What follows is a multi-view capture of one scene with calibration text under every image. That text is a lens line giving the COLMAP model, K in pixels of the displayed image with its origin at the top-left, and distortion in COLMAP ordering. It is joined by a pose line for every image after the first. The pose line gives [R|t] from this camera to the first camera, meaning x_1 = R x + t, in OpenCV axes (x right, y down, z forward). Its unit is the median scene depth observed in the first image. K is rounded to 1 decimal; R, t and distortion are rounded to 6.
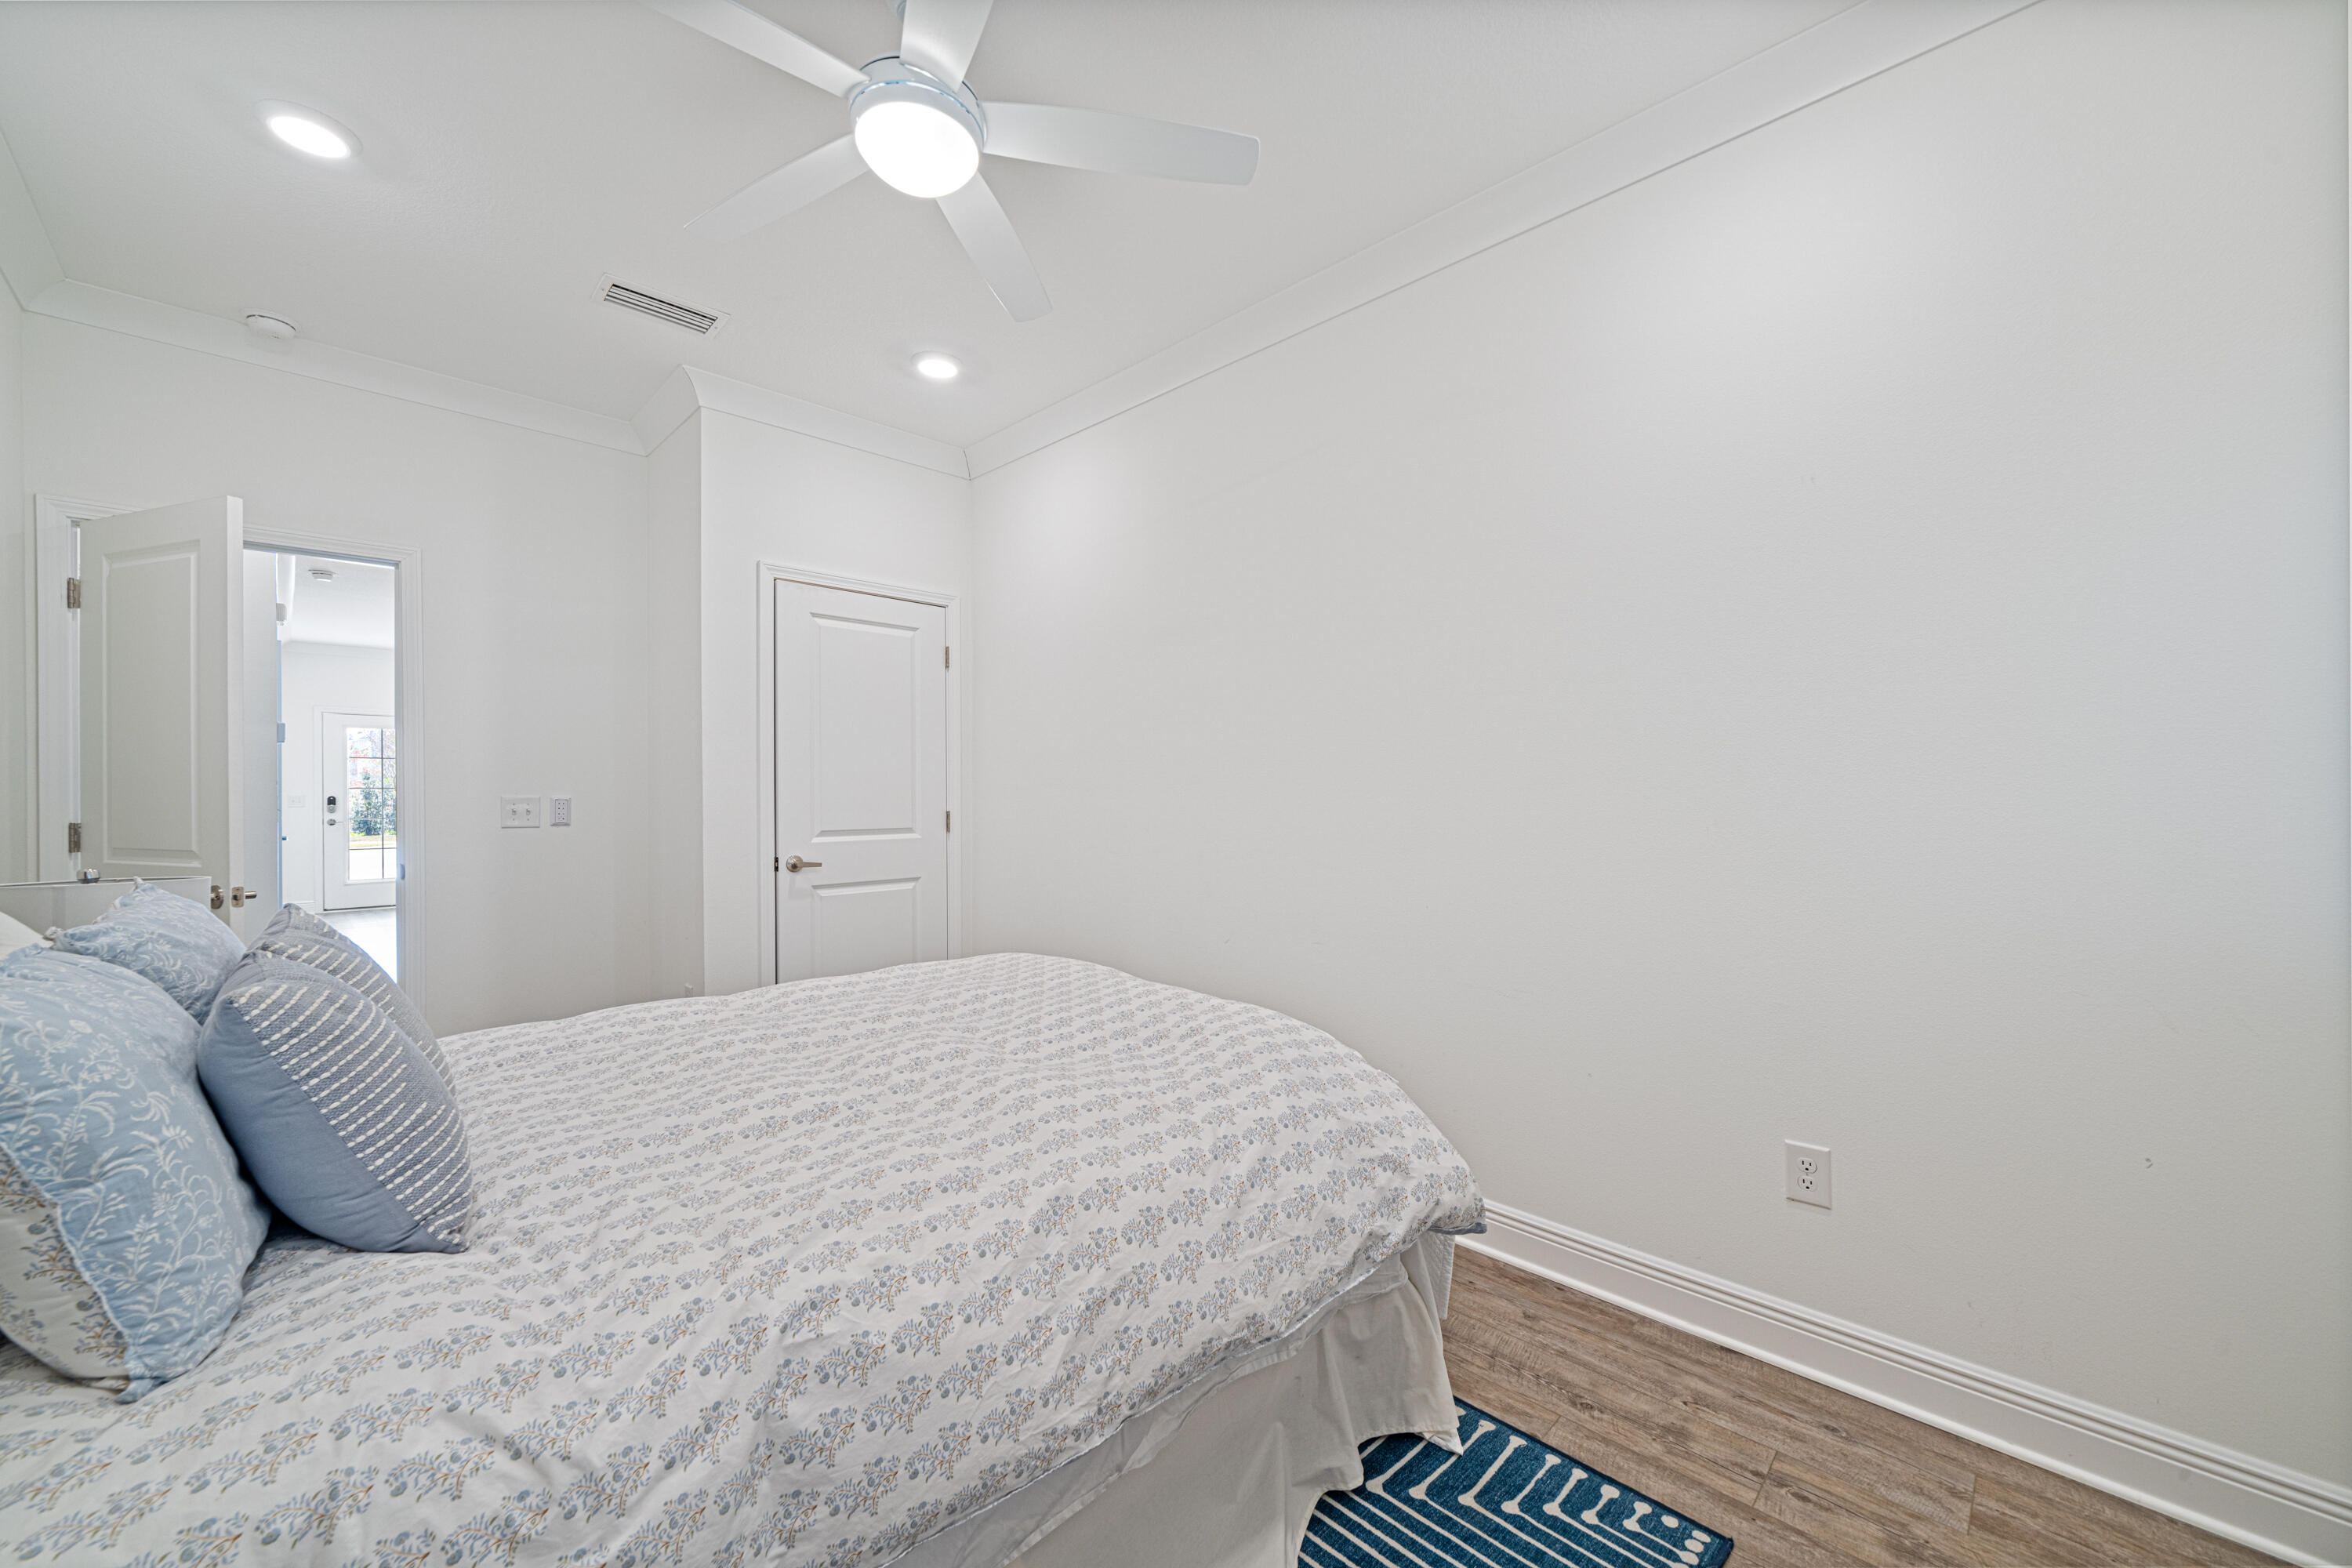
lens RADIAL K [[895.4, 0, 1163.2], [0, 895.4, 790.6], [0, 0, 1]] dist [-0.002218, -0.000155]
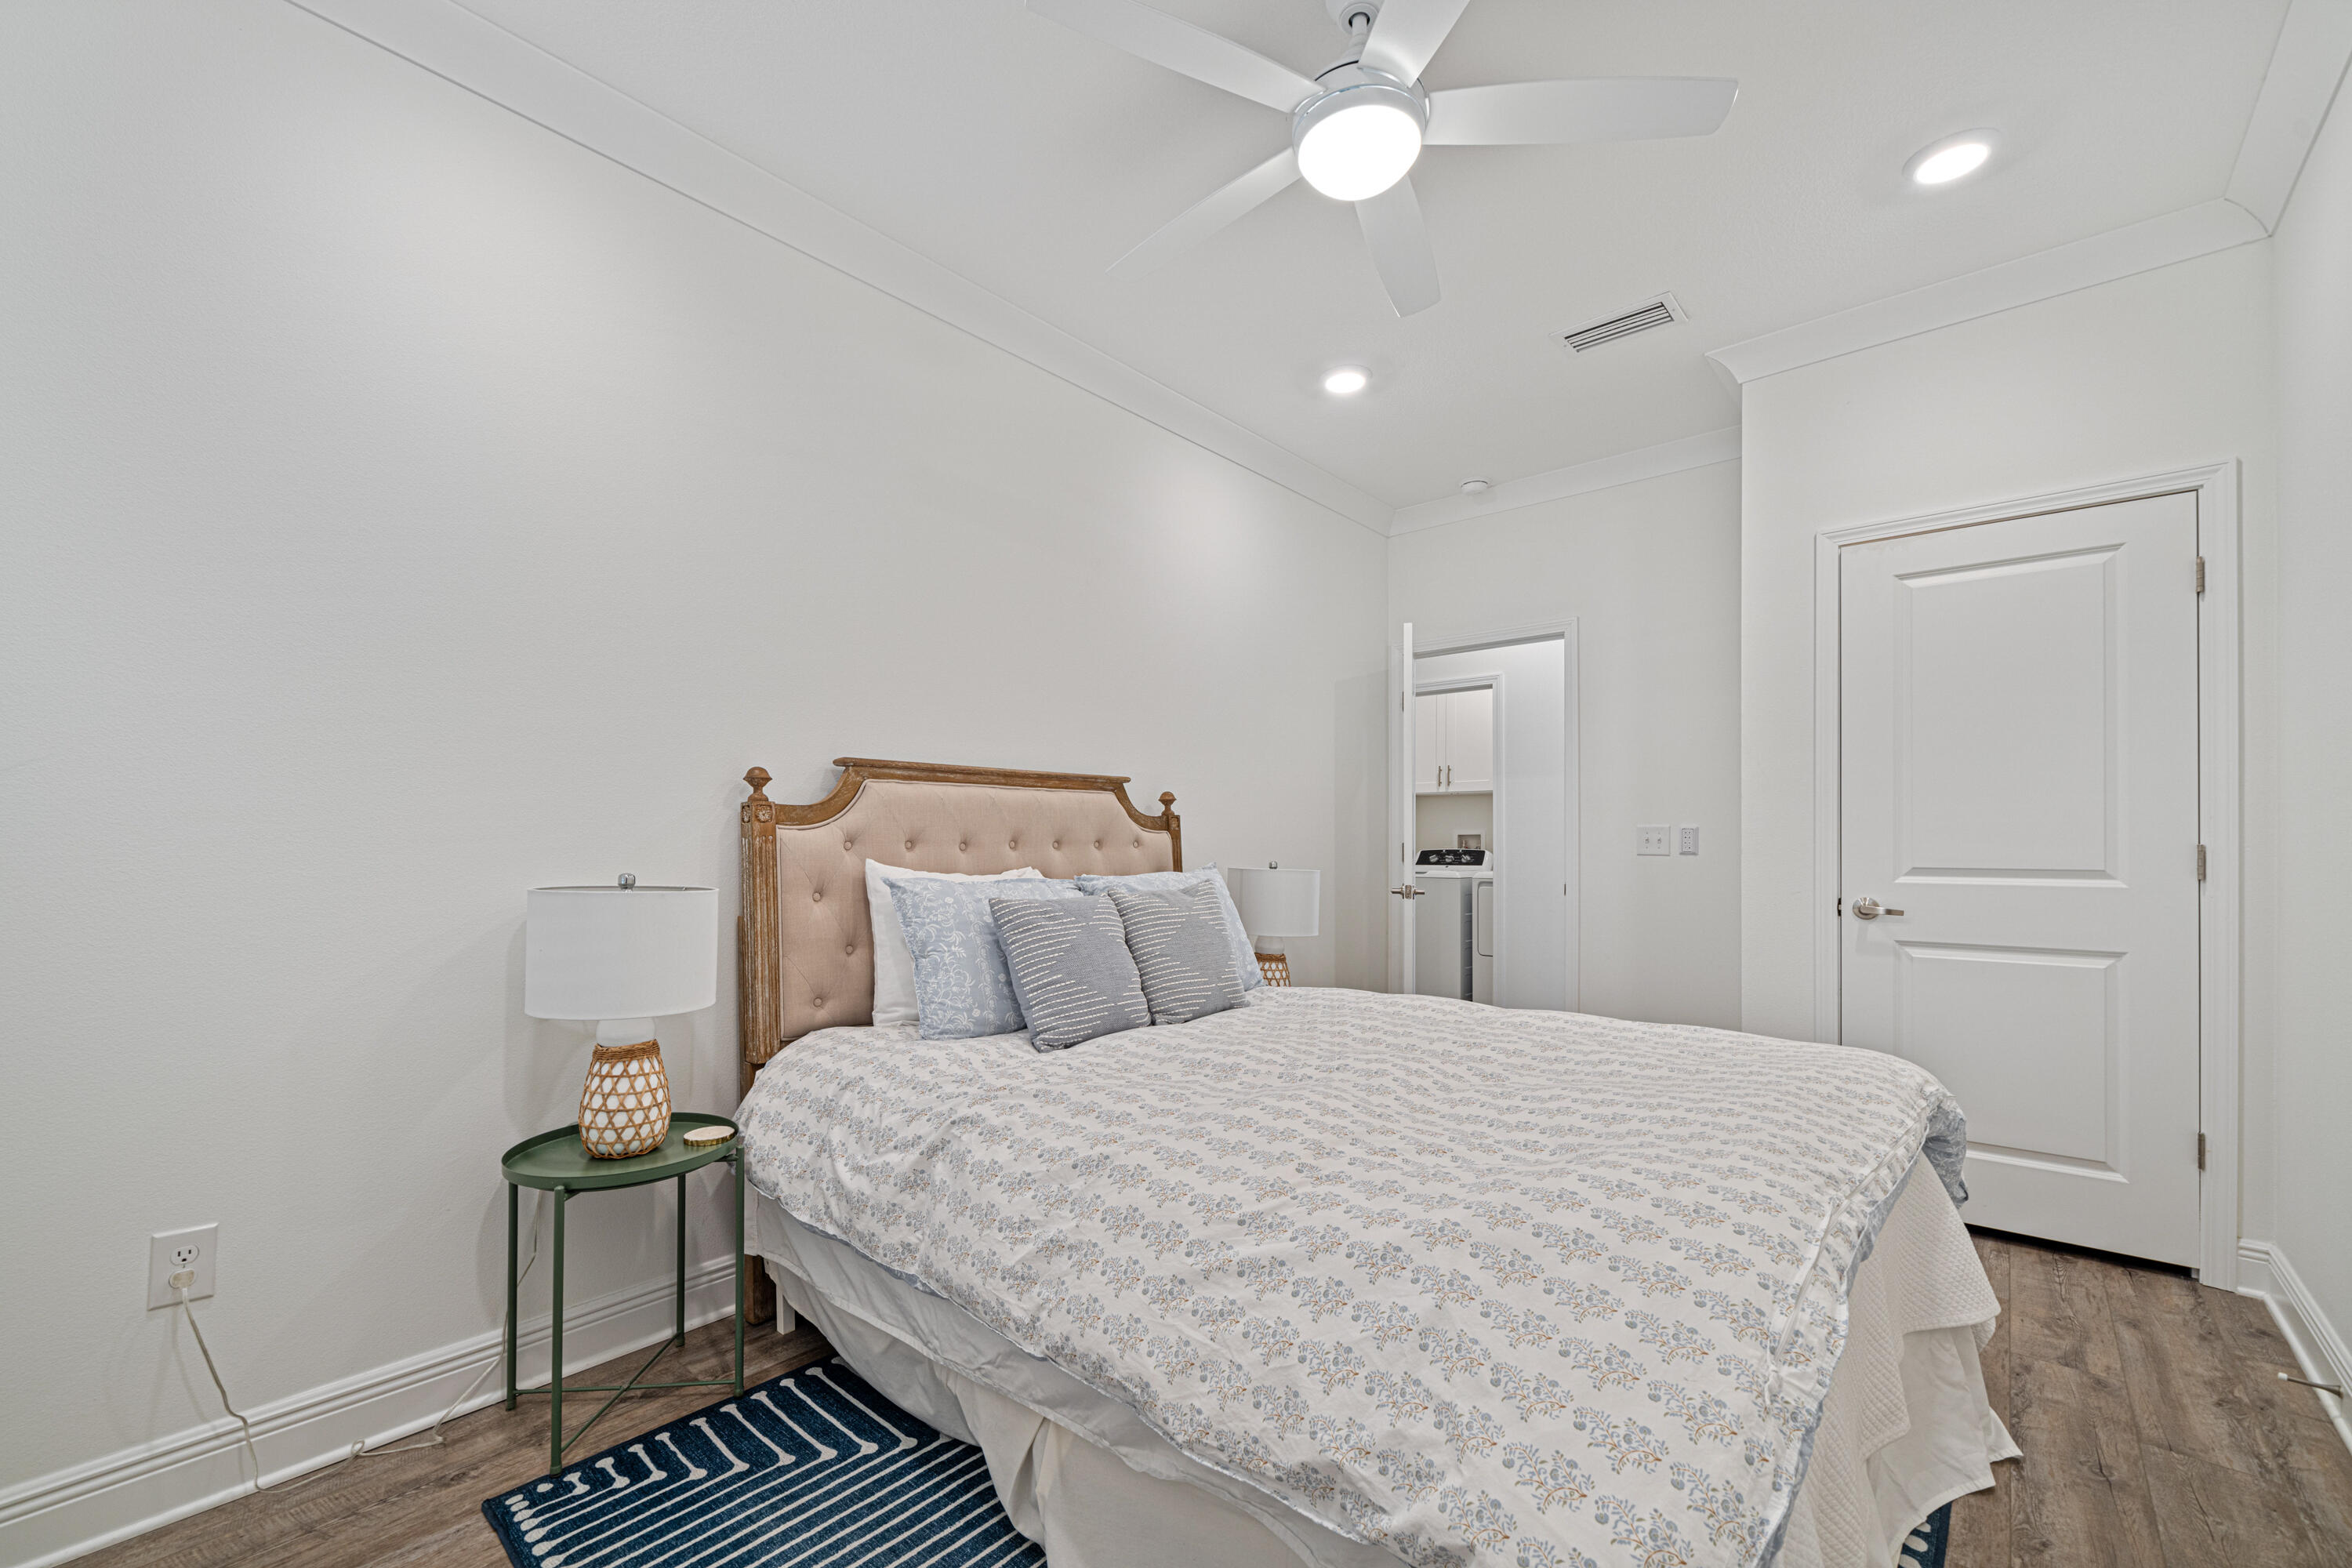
lens RADIAL K [[966.7, 0, 1170.4], [0, 966.7, 828.6], [0, 0, 1]] dist [-0.001085, -0.000154]
pose [[0.071400, -0.011382, -0.997383, 0.923890], [-0.000107, 0.999935, -0.011418, 0.055965], [0.997448, 0.000922, 0.071394, 0.850893]]
